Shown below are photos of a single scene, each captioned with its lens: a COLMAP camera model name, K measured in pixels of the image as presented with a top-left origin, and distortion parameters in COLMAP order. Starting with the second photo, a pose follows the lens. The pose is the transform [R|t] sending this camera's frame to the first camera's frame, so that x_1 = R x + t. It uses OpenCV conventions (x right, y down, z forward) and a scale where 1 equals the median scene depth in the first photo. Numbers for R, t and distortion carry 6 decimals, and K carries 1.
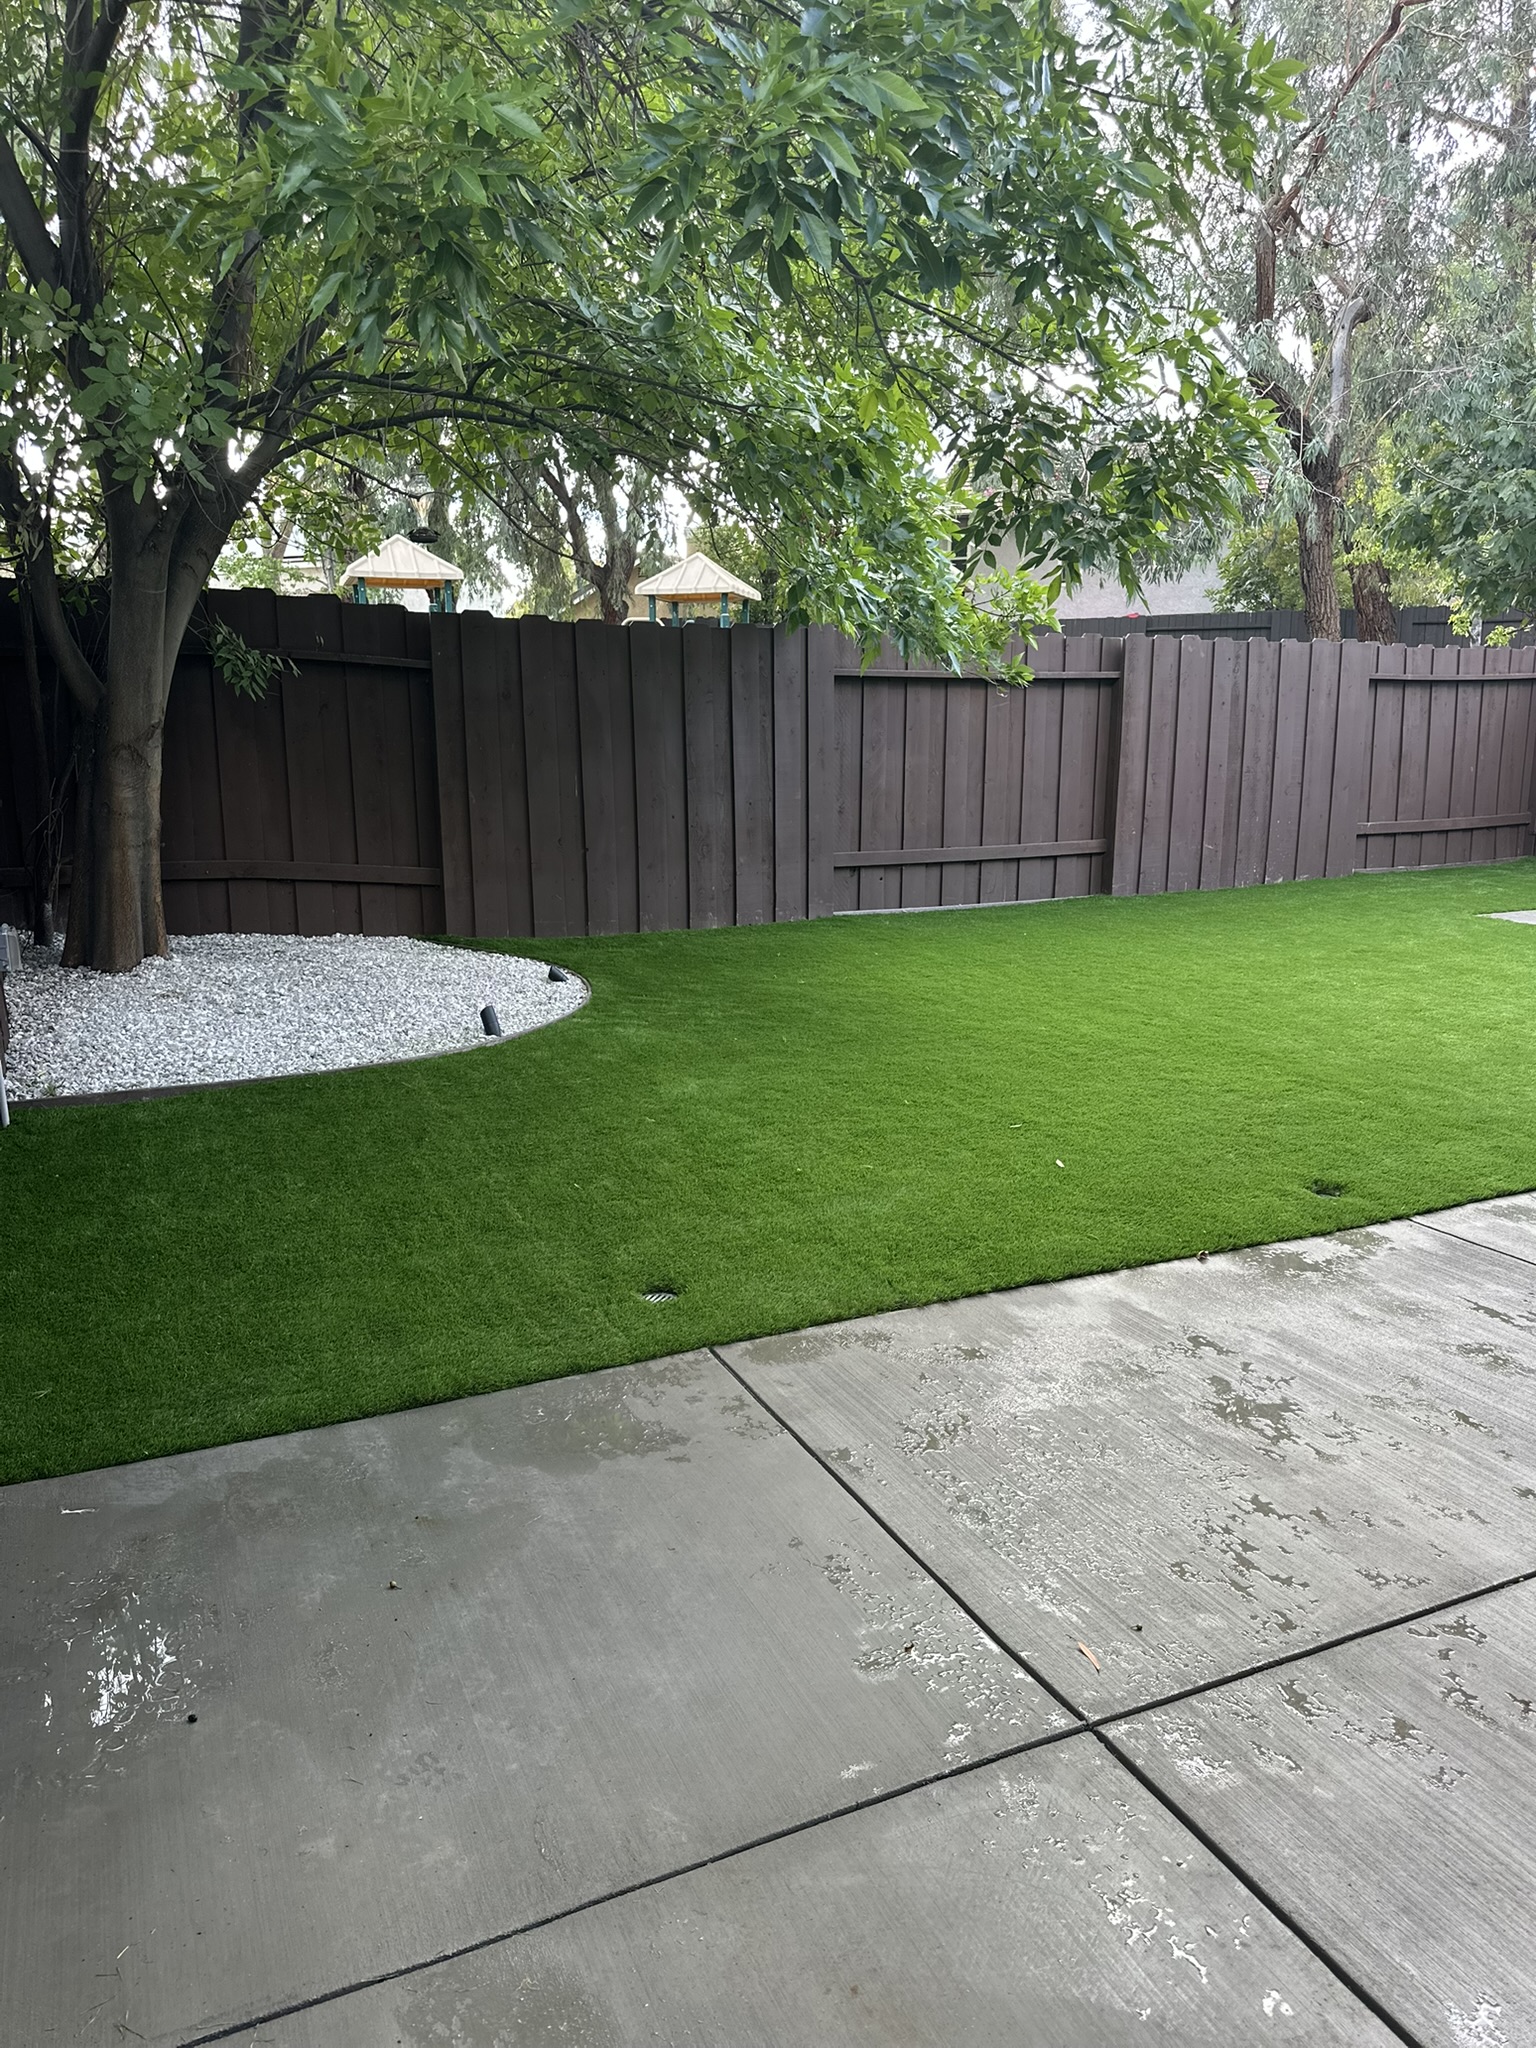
lens RADIAL K [[1435.2, 0, 772.5], [0, 1435.2, 1026.7], [0, 0, 1]] dist [0.152775, -0.264056]
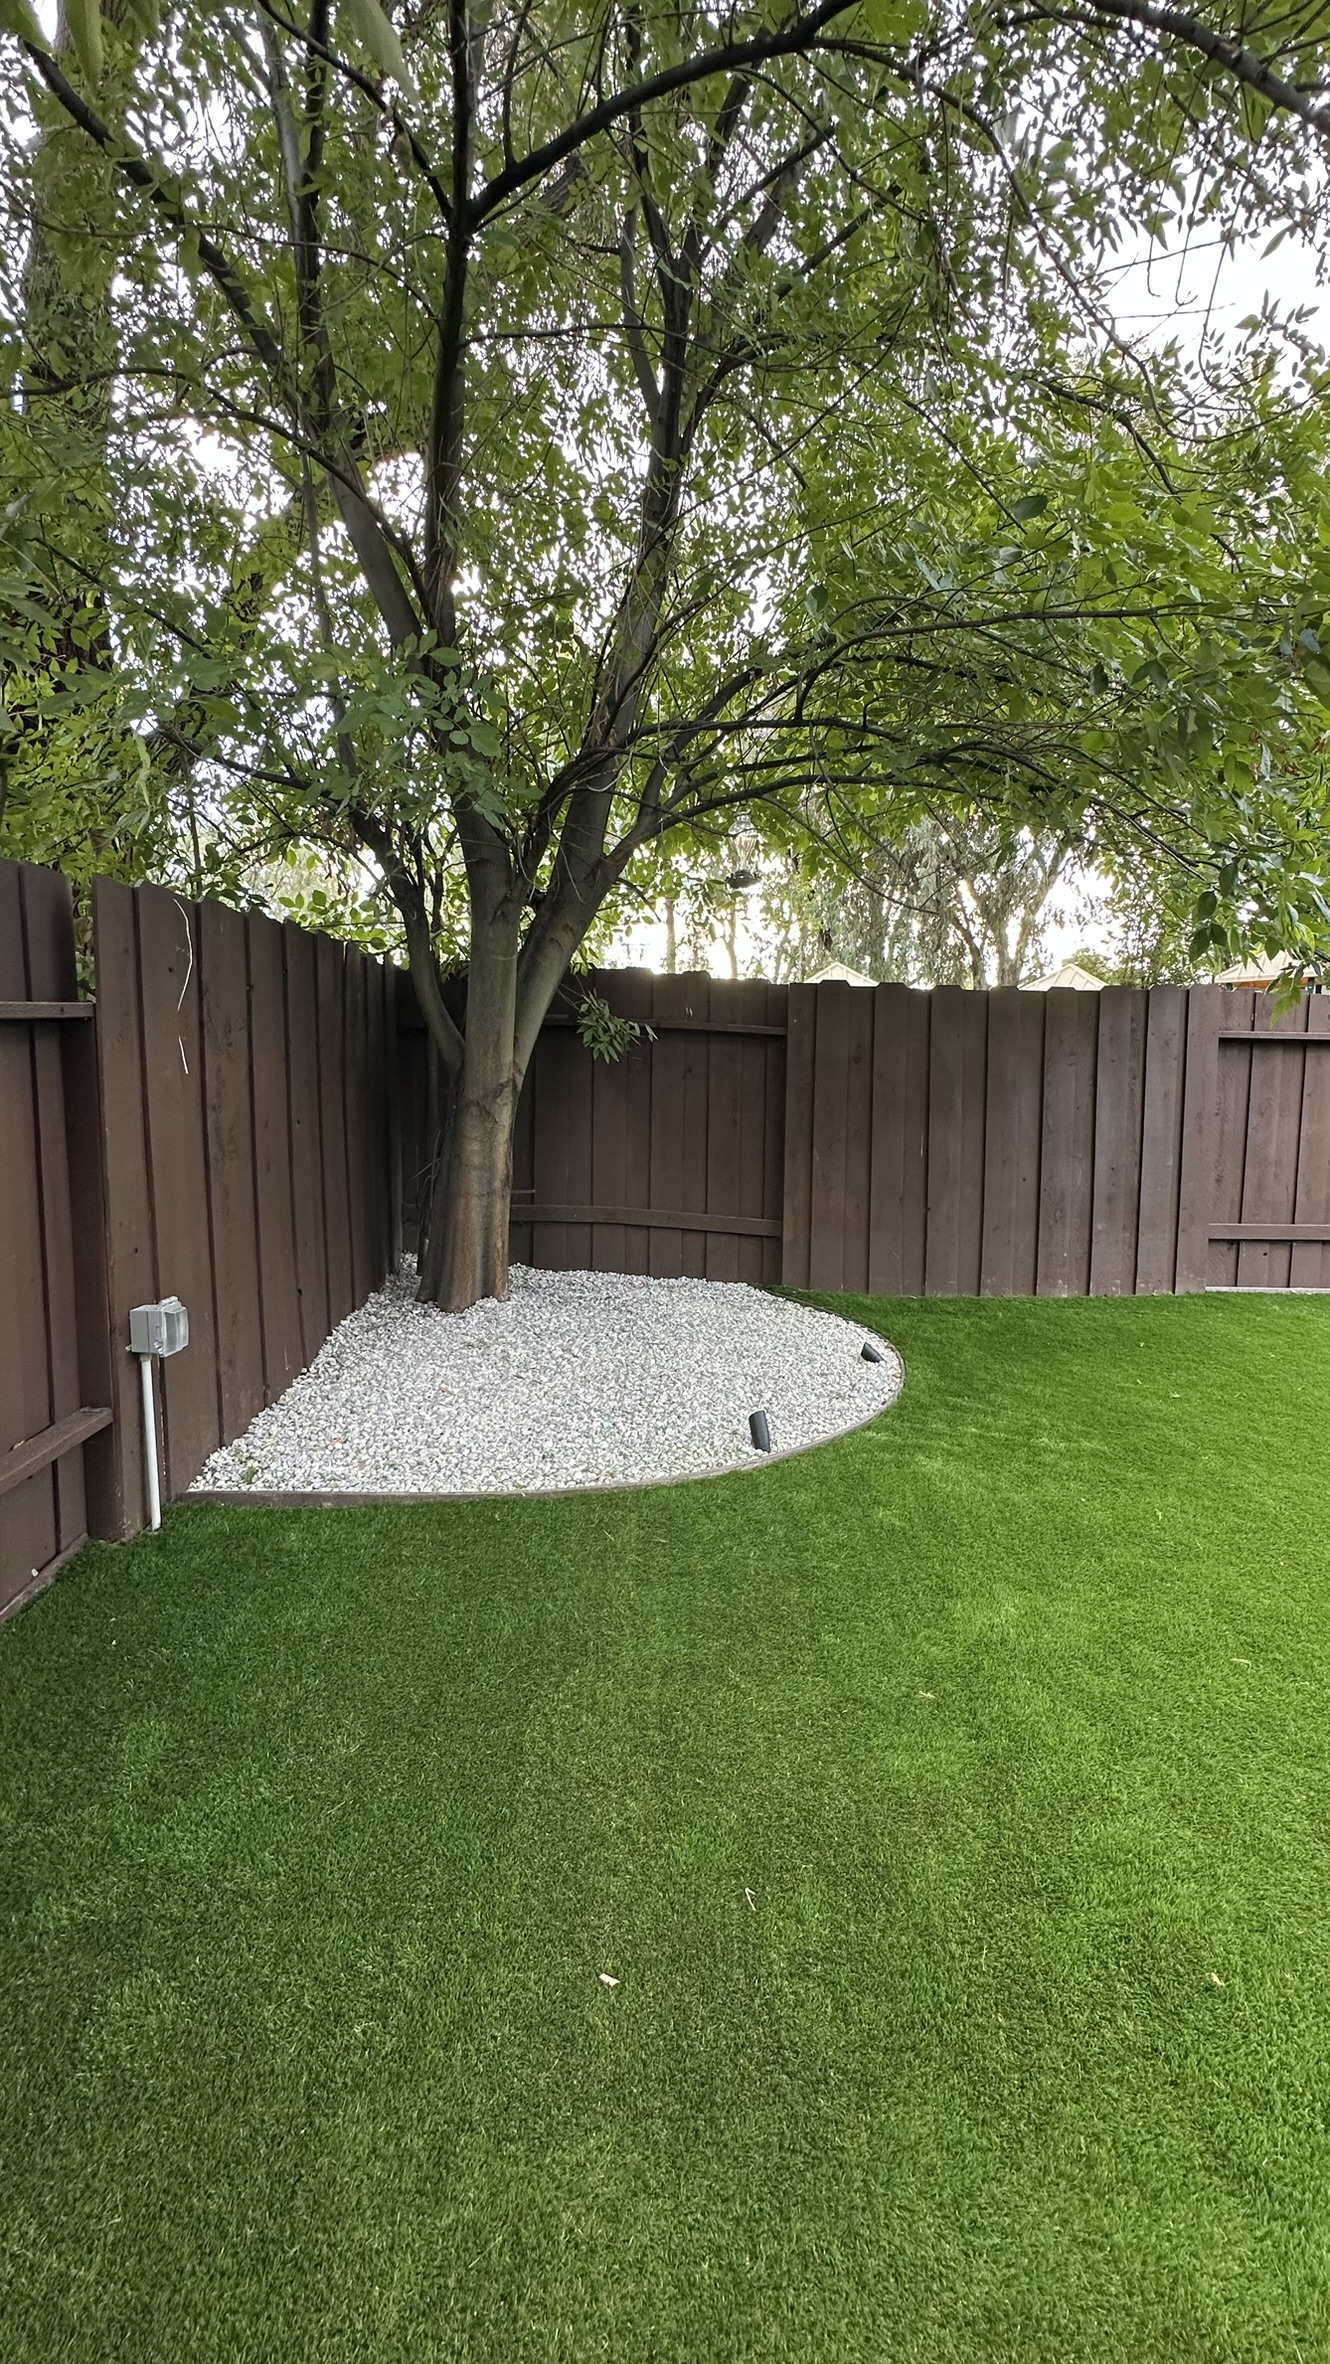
lens RADIAL K [[943.9, 0, 665.0], [0, 943.9, 1182.0], [0, 0, 1]] dist [-0.001611, 0.000014]
pose [[0.900705, 0.047246, -0.431854, -0.017963], [-0.097256, 0.990767, -0.094452, -0.087254], [0.423404, 0.127074, 0.896984, 0.471562]]
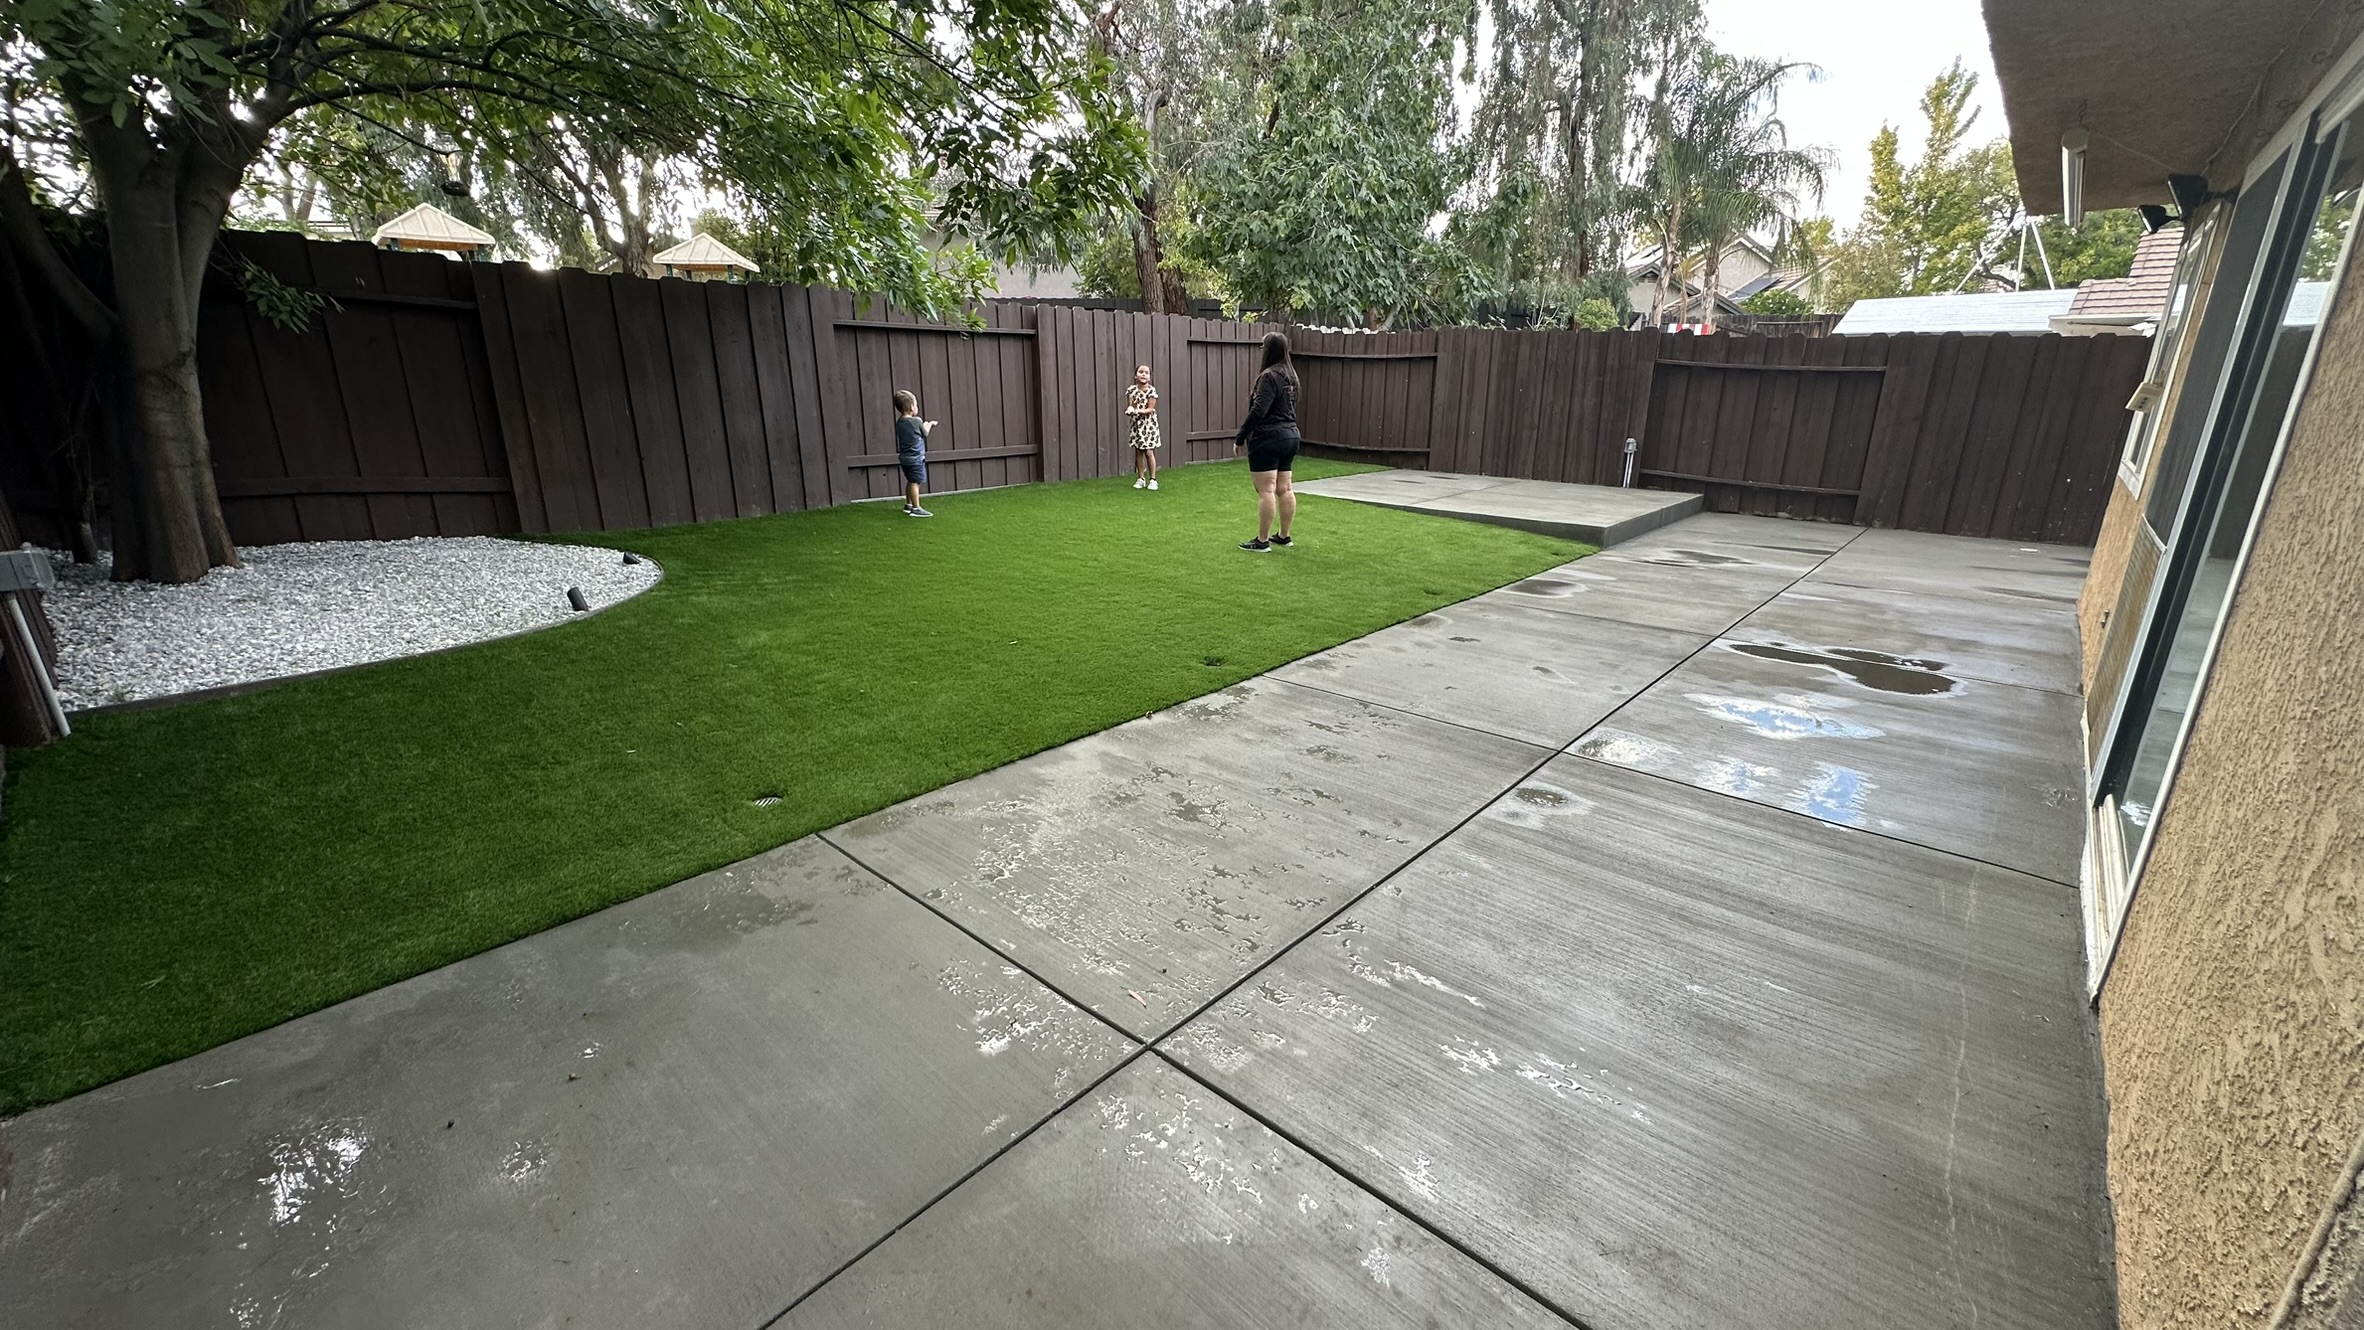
lens RADIAL K [[943.9, 0, 1188.4], [0, 943.9, 663.6], [0, 0, 1]] dist [-0.001611, 0.000014]
pose [[0.921892, -0.106414, 0.372546, -0.020210], [0.070949, 0.991650, 0.107687, 0.000683], [-0.380894, -0.072844, 0.921745, 0.054480]]
